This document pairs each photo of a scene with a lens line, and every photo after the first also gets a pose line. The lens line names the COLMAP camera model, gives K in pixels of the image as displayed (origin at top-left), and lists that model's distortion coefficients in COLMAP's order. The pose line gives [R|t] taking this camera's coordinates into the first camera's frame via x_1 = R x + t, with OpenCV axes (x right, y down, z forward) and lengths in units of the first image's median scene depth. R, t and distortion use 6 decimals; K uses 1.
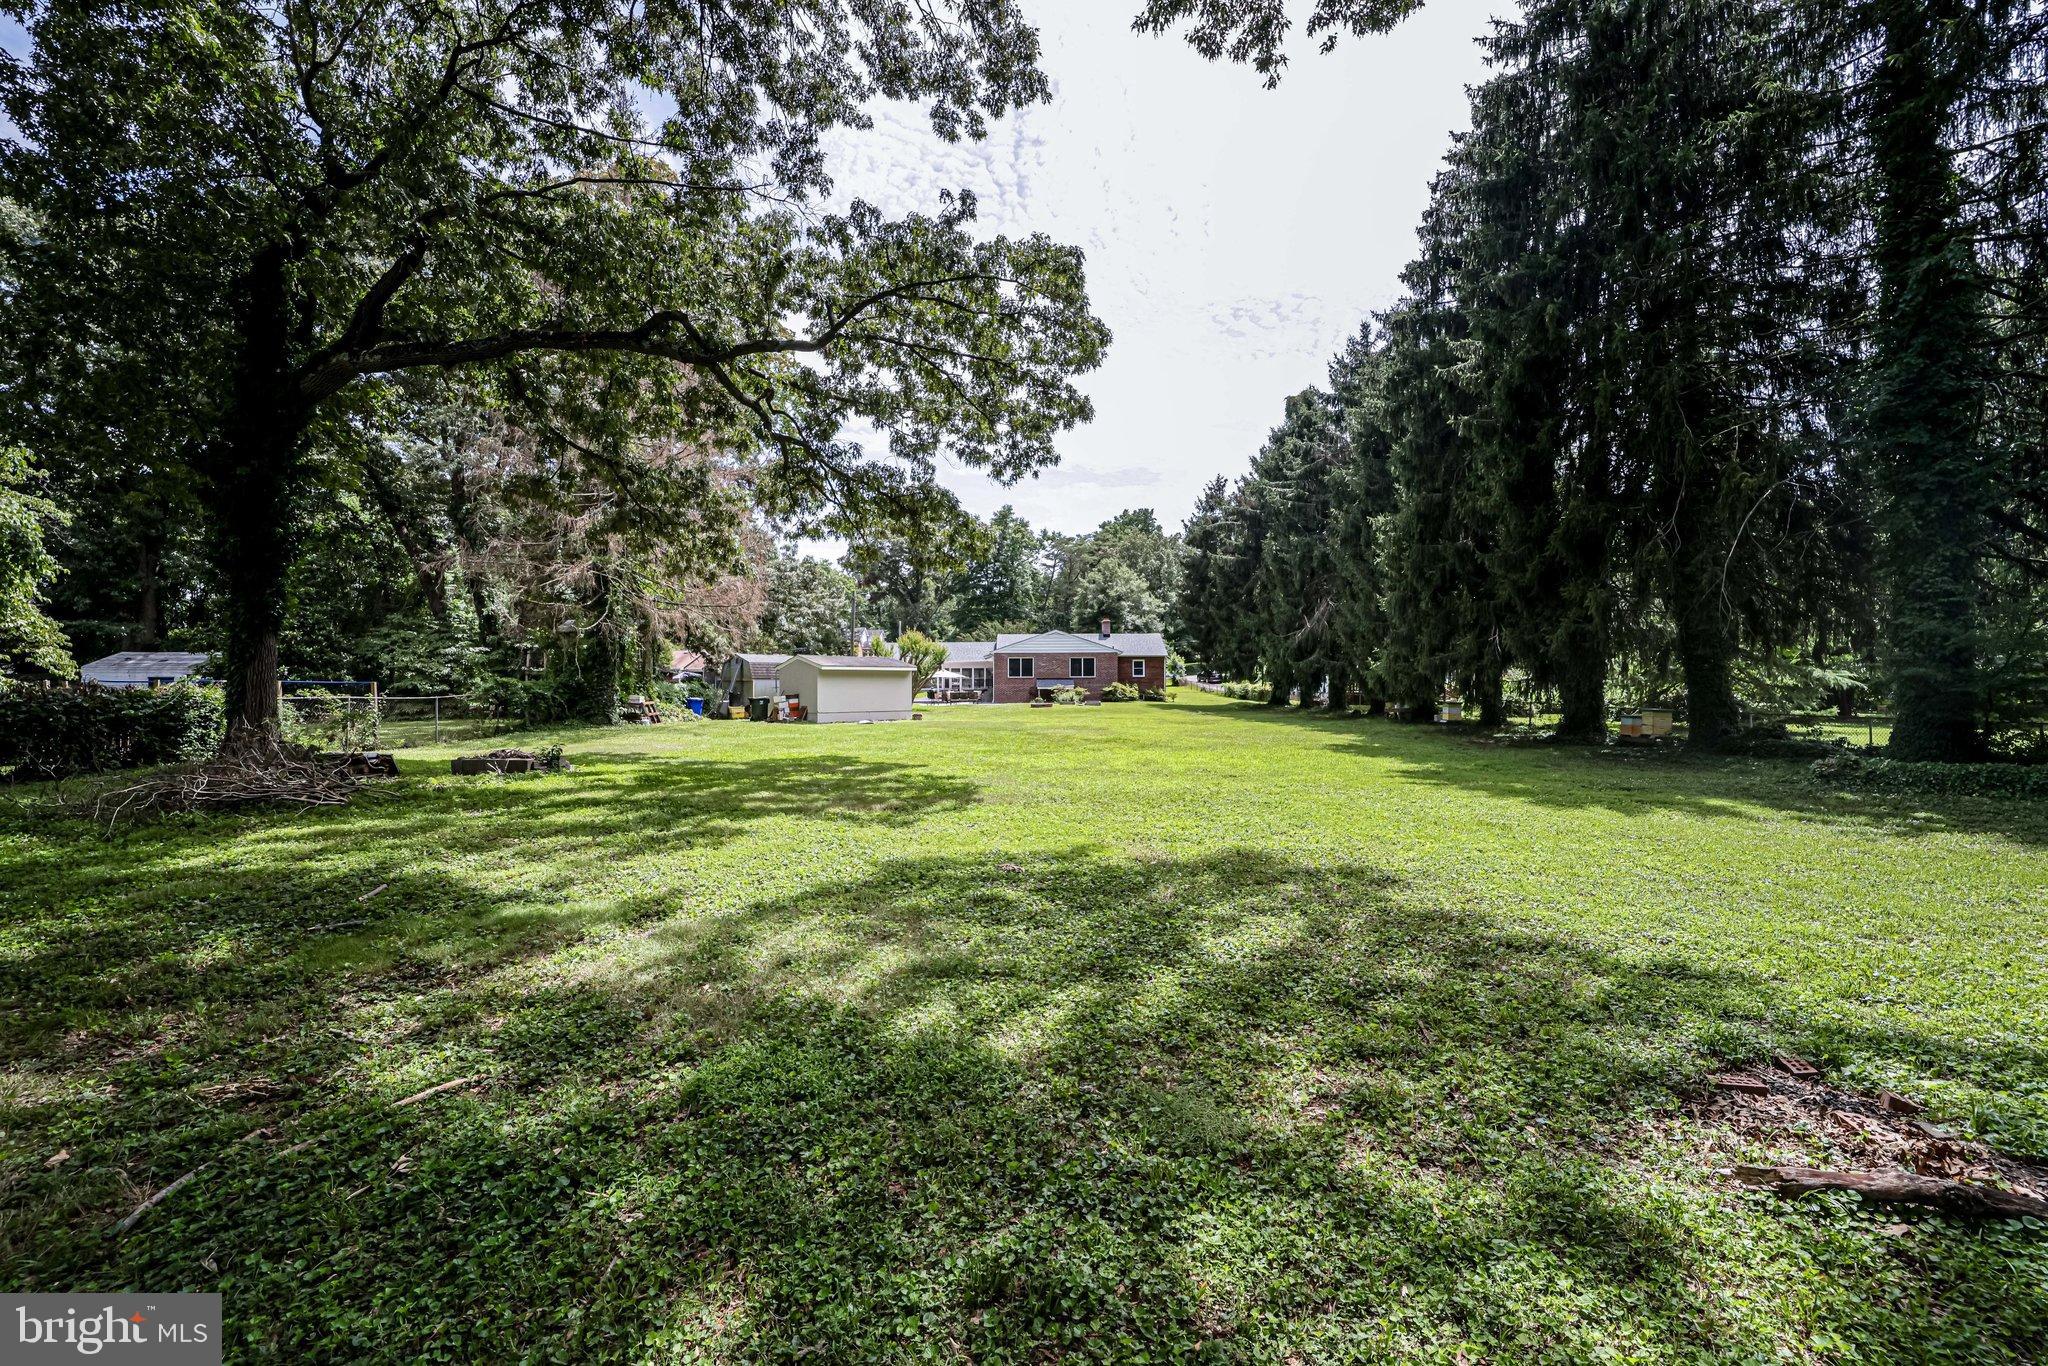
lens RADIAL K [[828.4, 0, 1019.1], [0, 828.4, 685.6], [0, 0, 1]] dist [-0.001899, -0.010576]
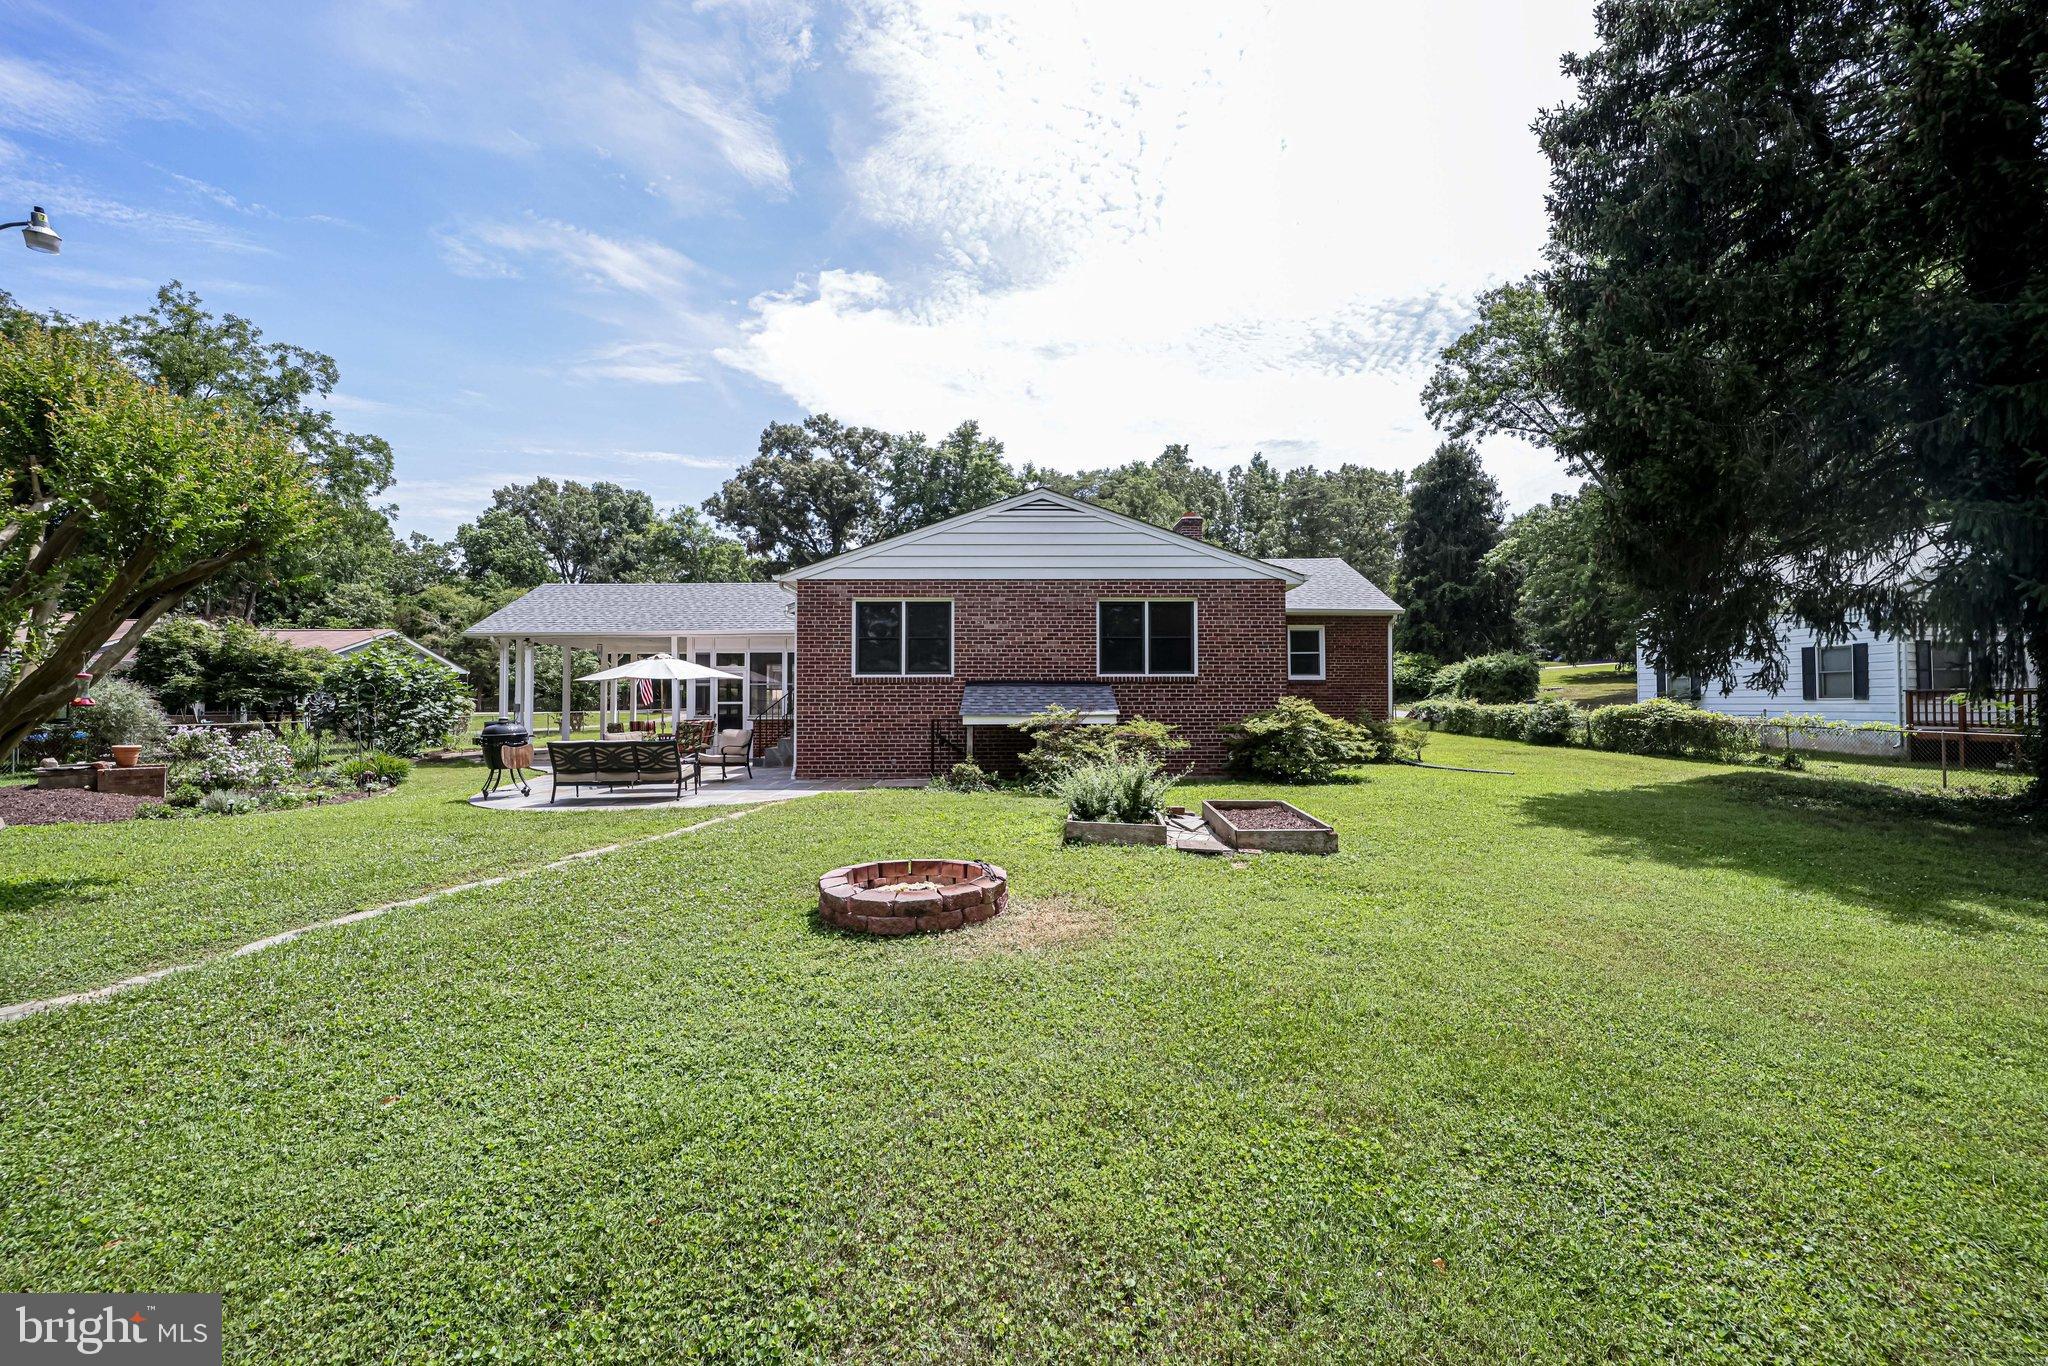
lens RADIAL K [[828.4, 0, 1019.1], [0, 828.4, 685.6], [0, 0, 1]] dist [-0.001899, -0.010576]
pose [[0.999904, 0.007498, 0.011679, 0.031160], [-0.007228, 0.999710, -0.022985, -0.001514], [-0.011848, 0.022899, 0.999668, 0.671088]]
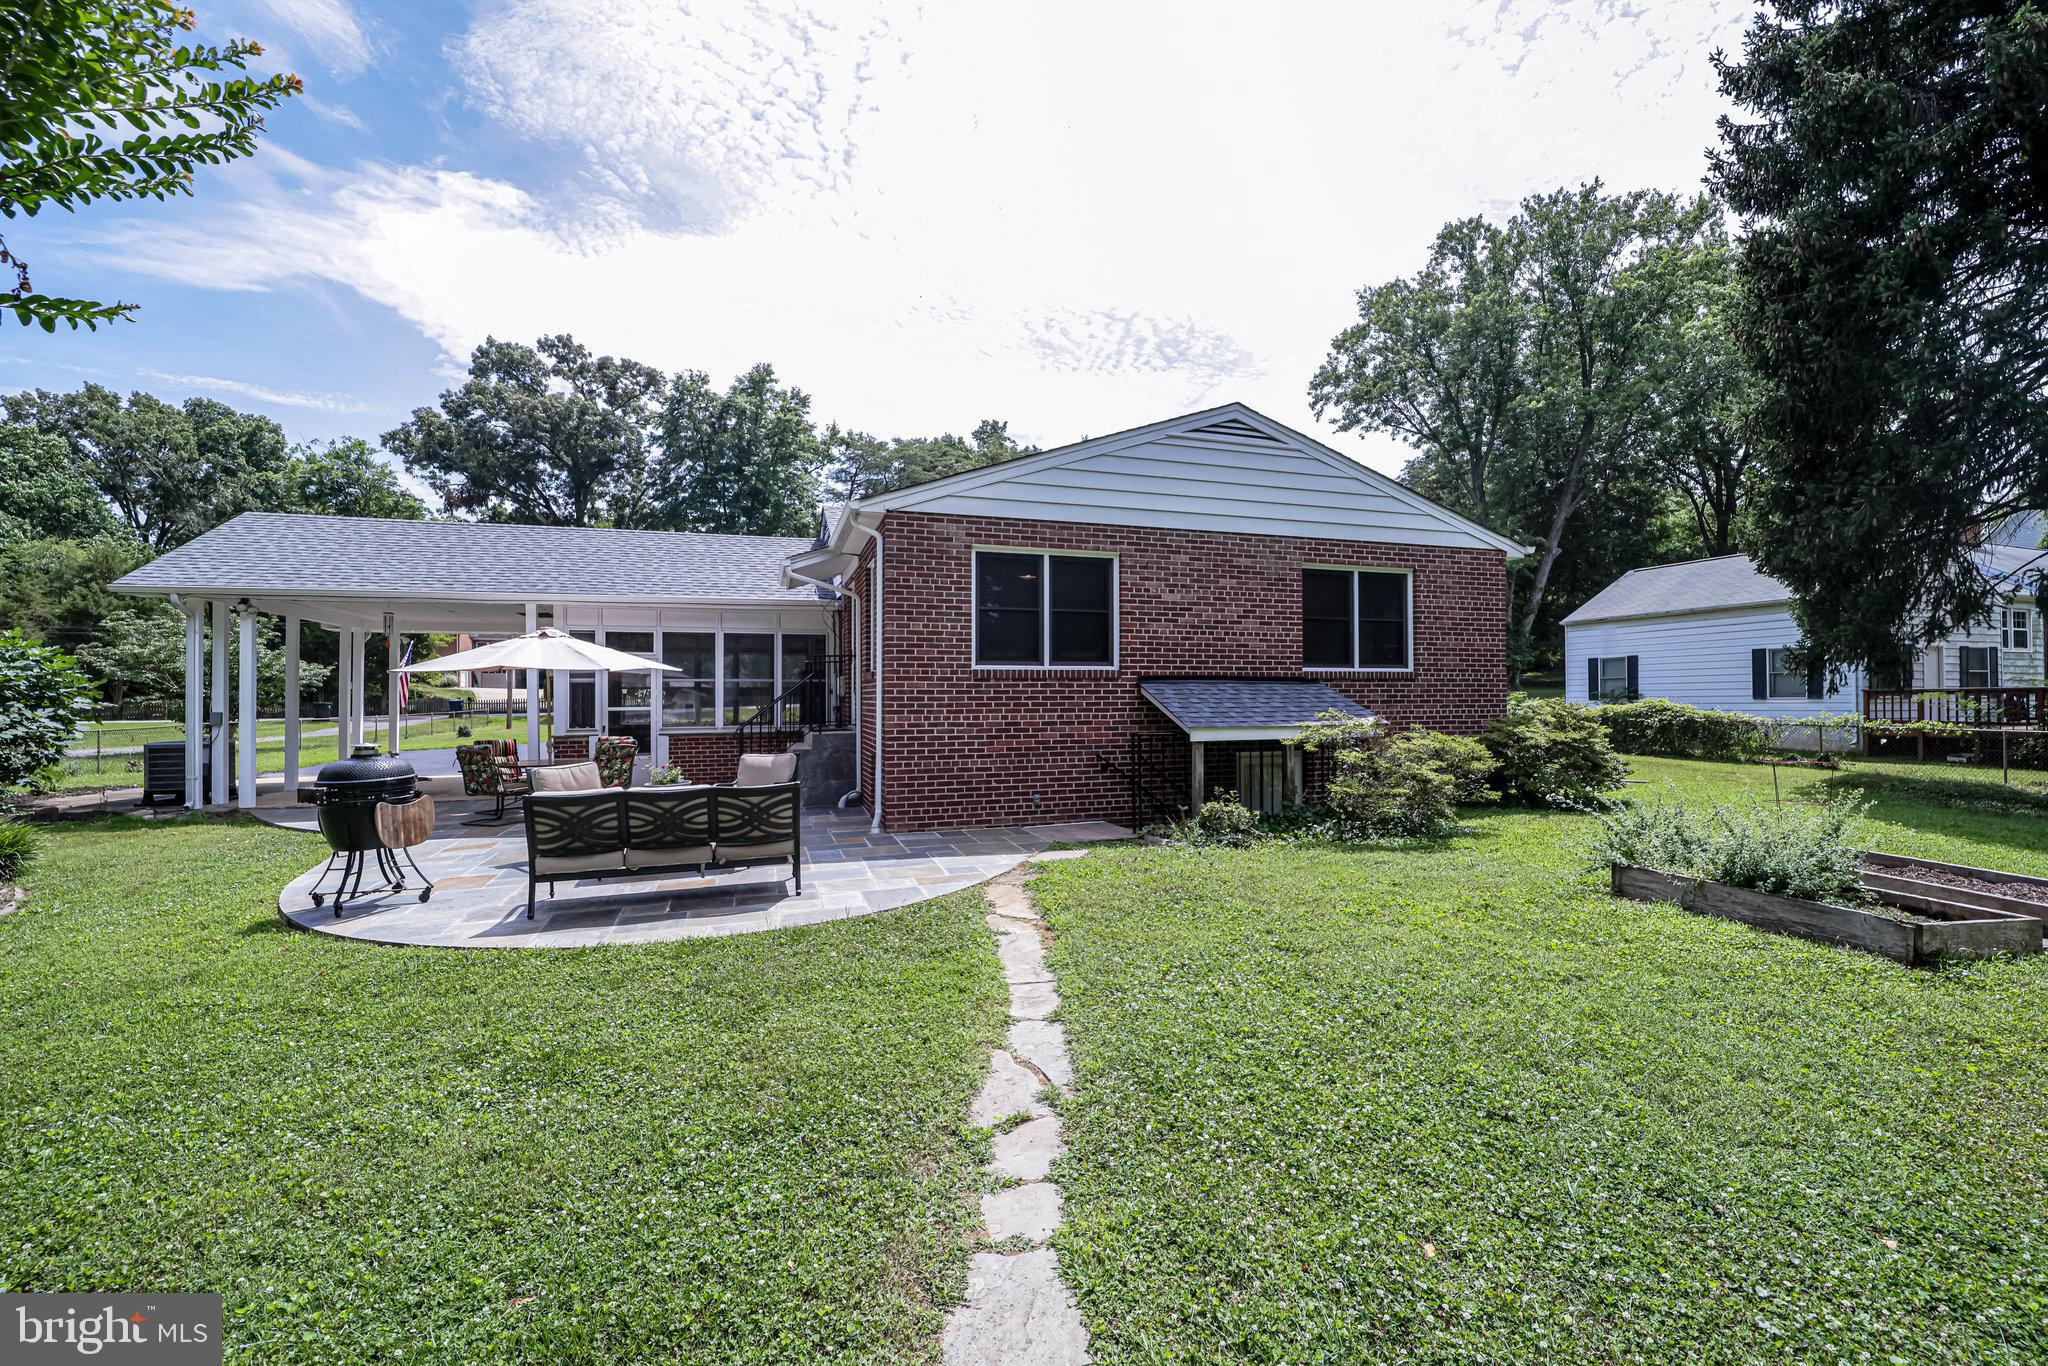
lens RADIAL K [[881.0, 0, 1053.5], [0, 881.0, 698.5], [0, 0, 1]] dist [-0.004868, -0.005646]
pose [[0.942548, 0.004491, 0.334041, -0.049573], [-0.001761, 0.999963, -0.008475, -0.002226], [-0.334066, 0.007400, 0.942521, 0.747622]]
